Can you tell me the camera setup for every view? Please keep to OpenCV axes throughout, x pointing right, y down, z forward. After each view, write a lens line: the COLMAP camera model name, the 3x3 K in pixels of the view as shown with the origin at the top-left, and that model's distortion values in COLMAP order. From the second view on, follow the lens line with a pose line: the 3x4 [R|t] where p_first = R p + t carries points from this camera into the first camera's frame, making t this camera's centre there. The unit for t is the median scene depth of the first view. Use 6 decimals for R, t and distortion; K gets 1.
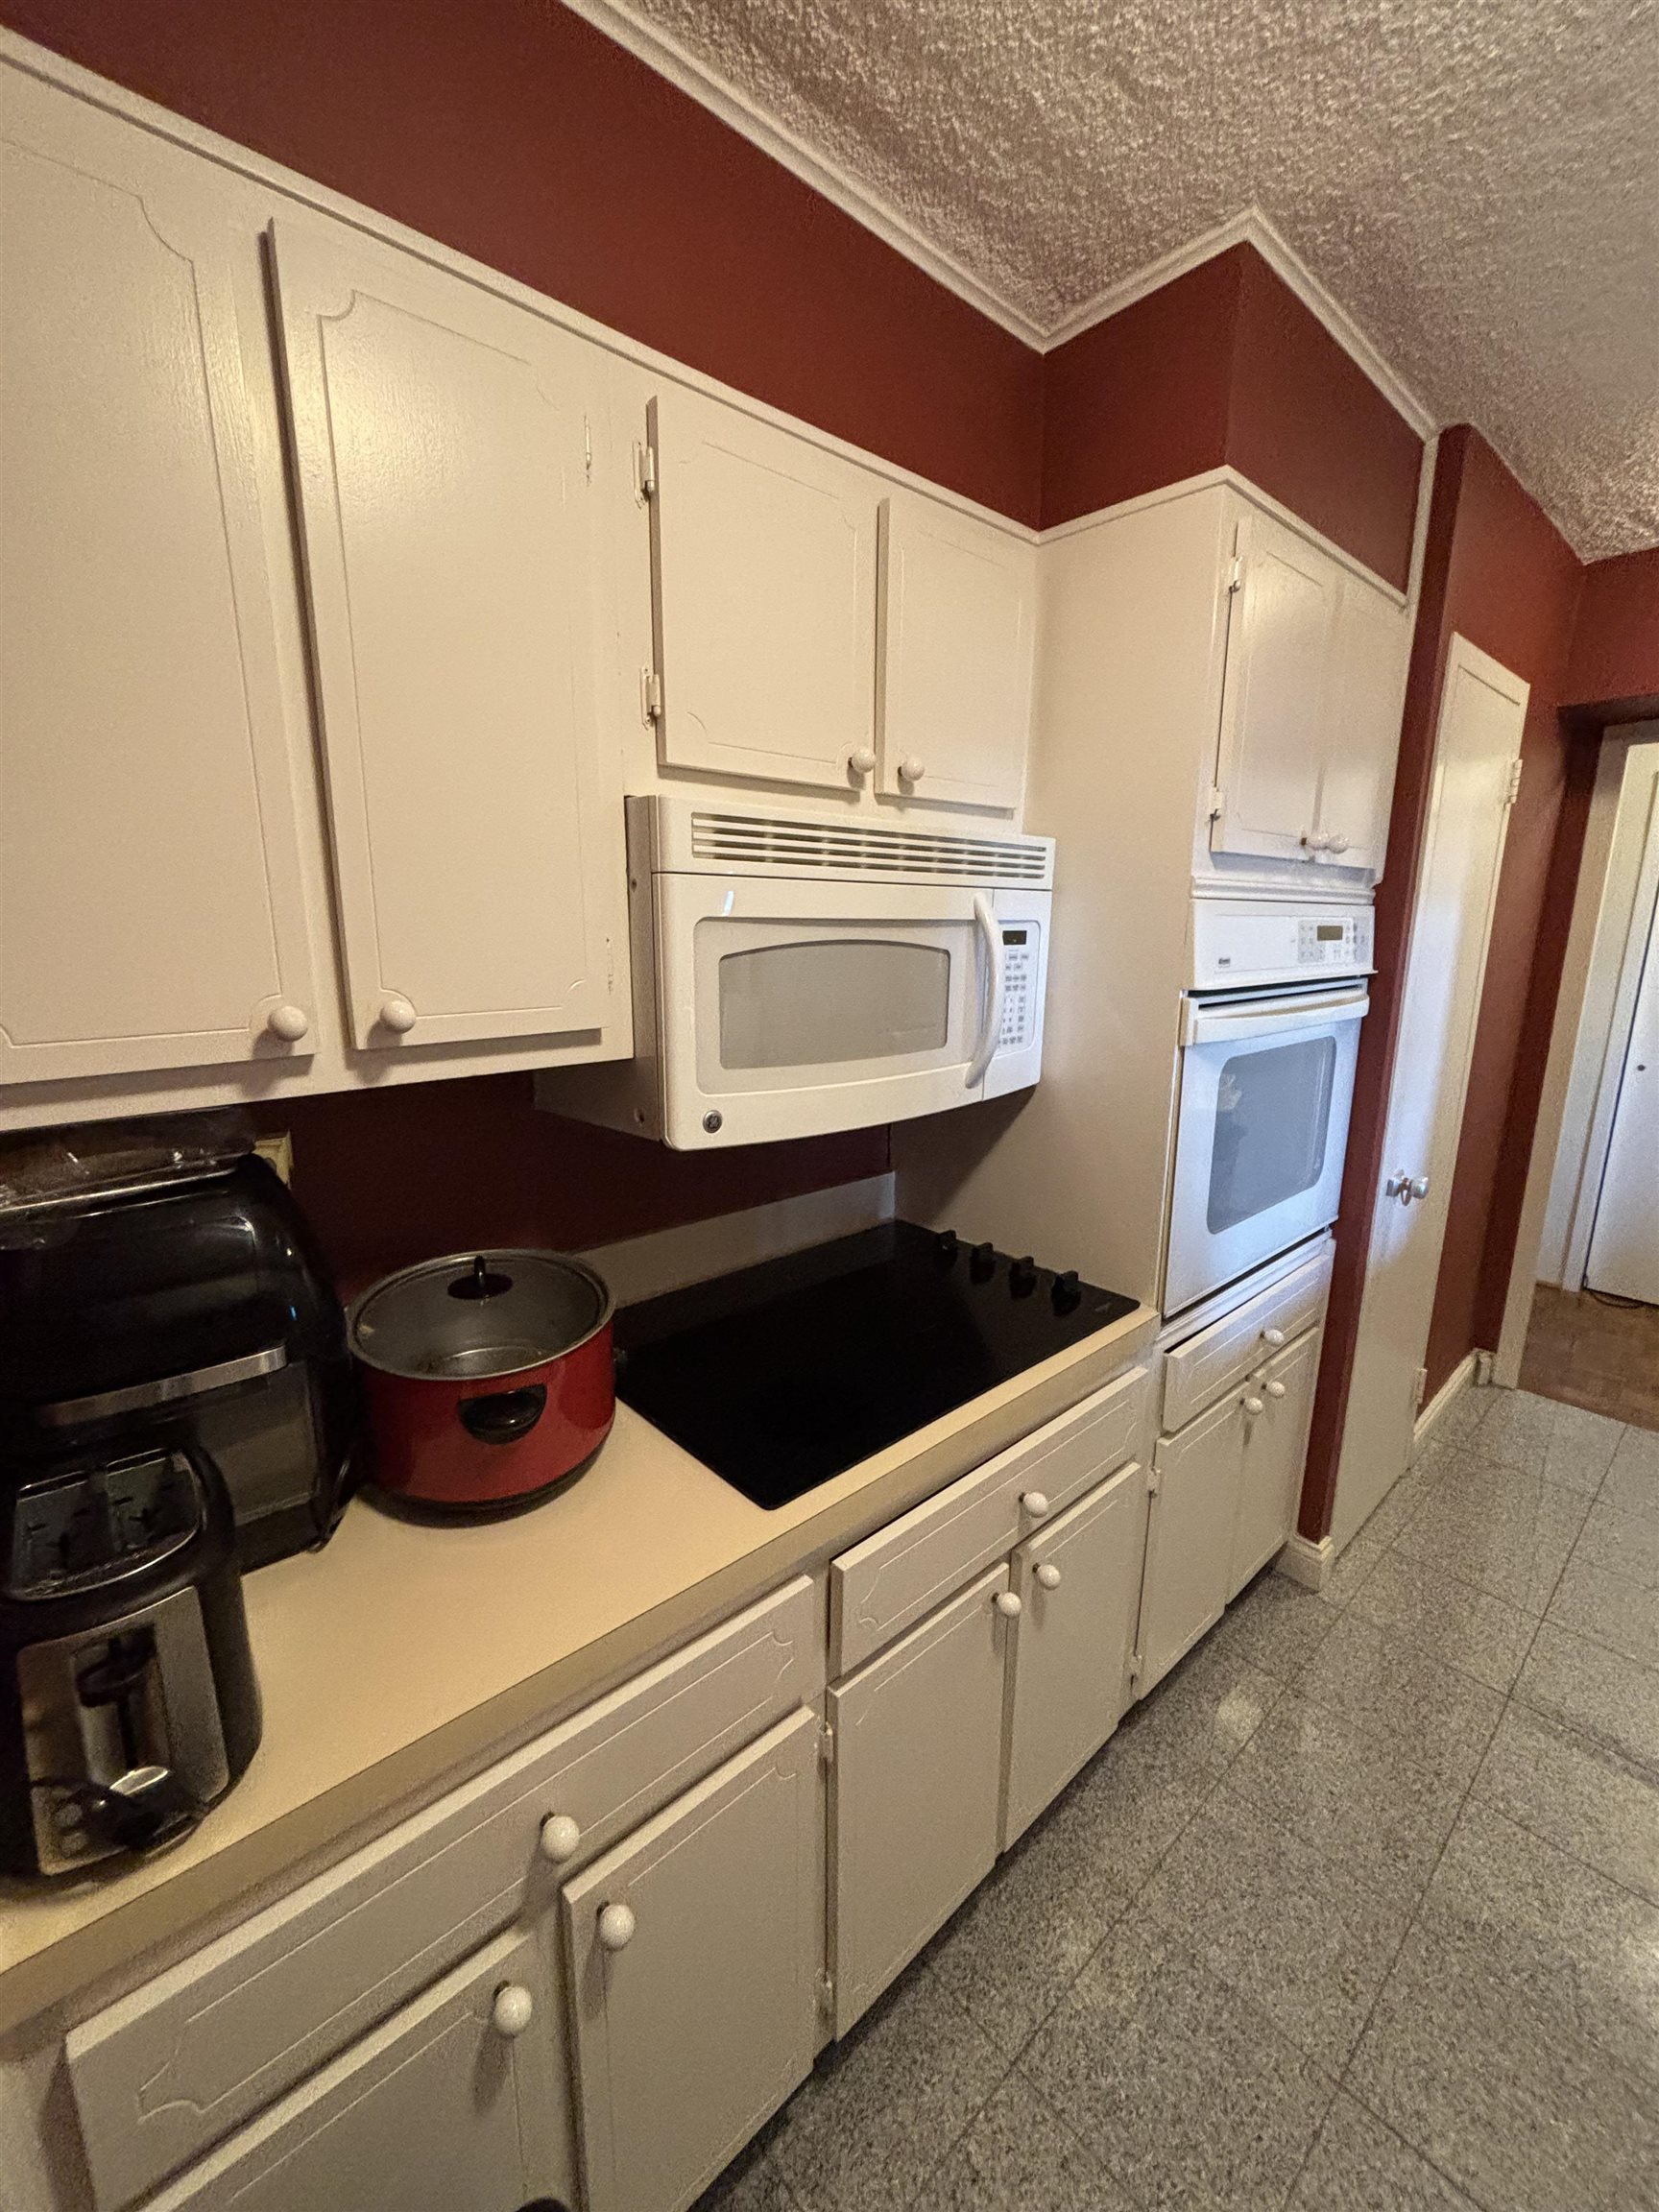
lens RADIAL K [[893.3, 0, 829.5], [0, 893.3, 1106.0], [0, 0, 1]] dist [-0.000883, 0.000516]
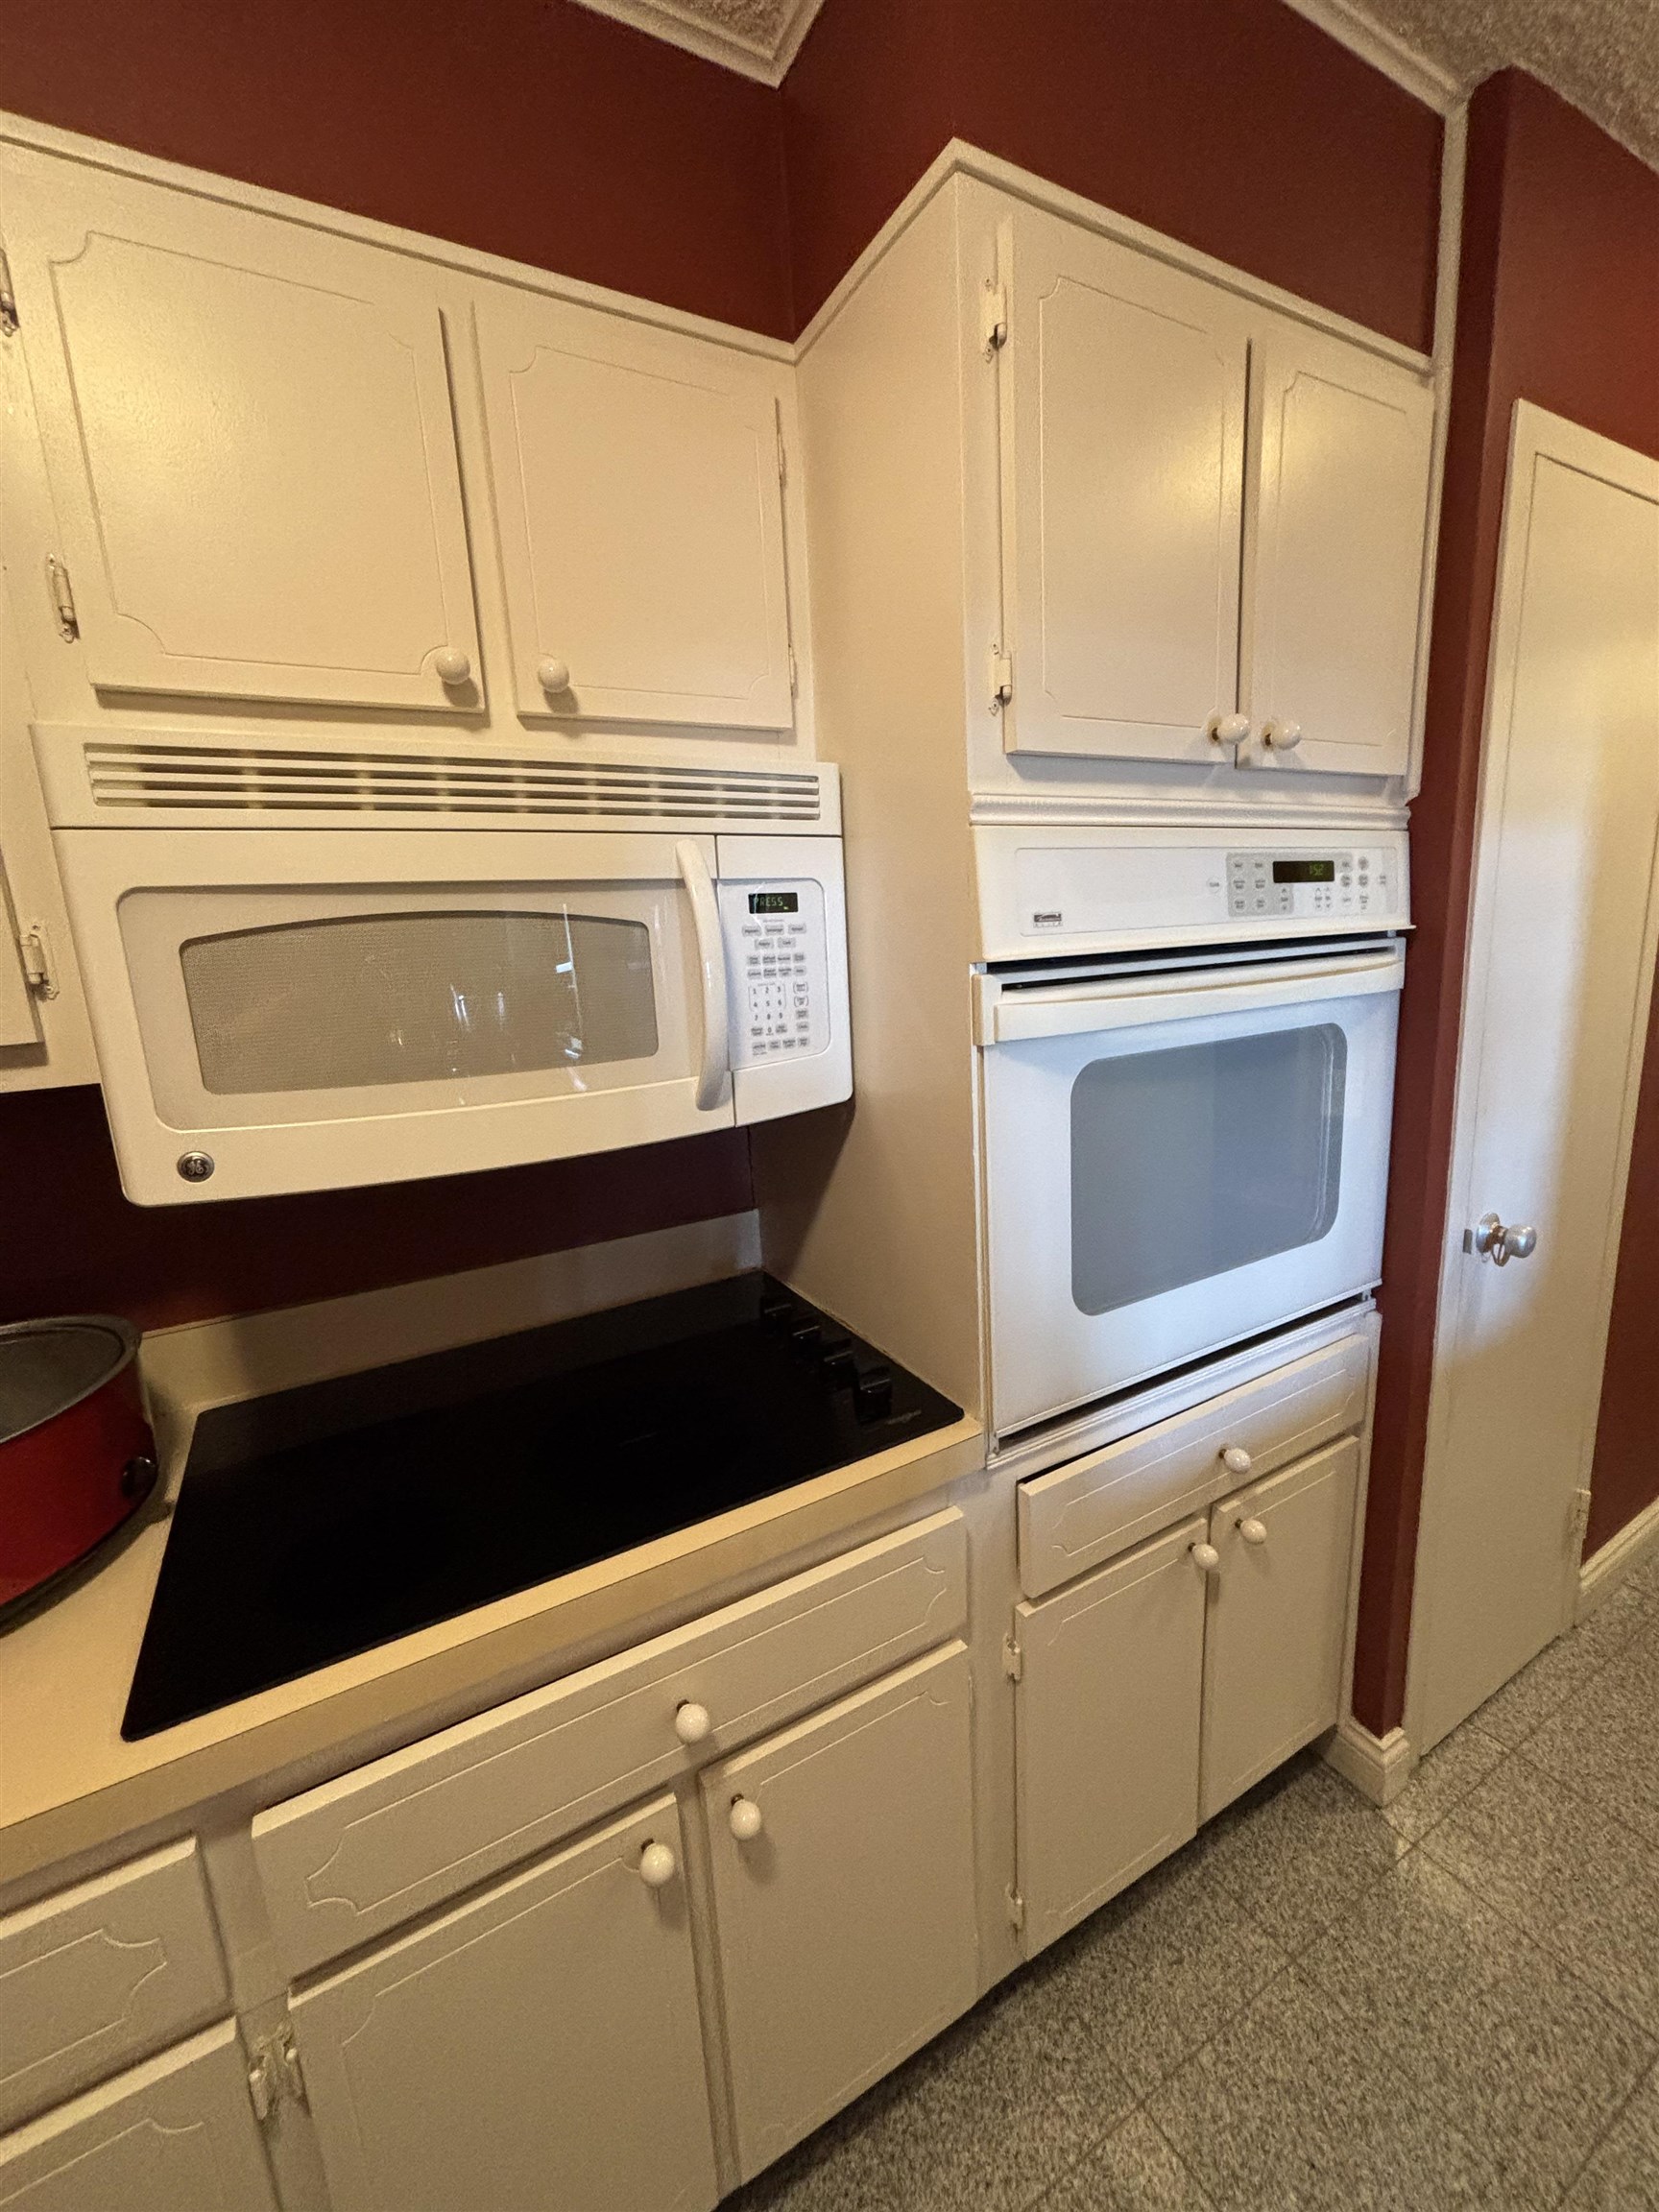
lens RADIAL K [[904.3, 0, 829.5], [0, 904.3, 1106.0], [0, 0, 1]] dist [0.003960, -0.000871]
pose [[0.976031, -0.012610, -0.217264, 0.389796], [0.010802, 0.999896, -0.009505, -0.014043], [0.217361, 0.006930, 0.976067, 0.274075]]
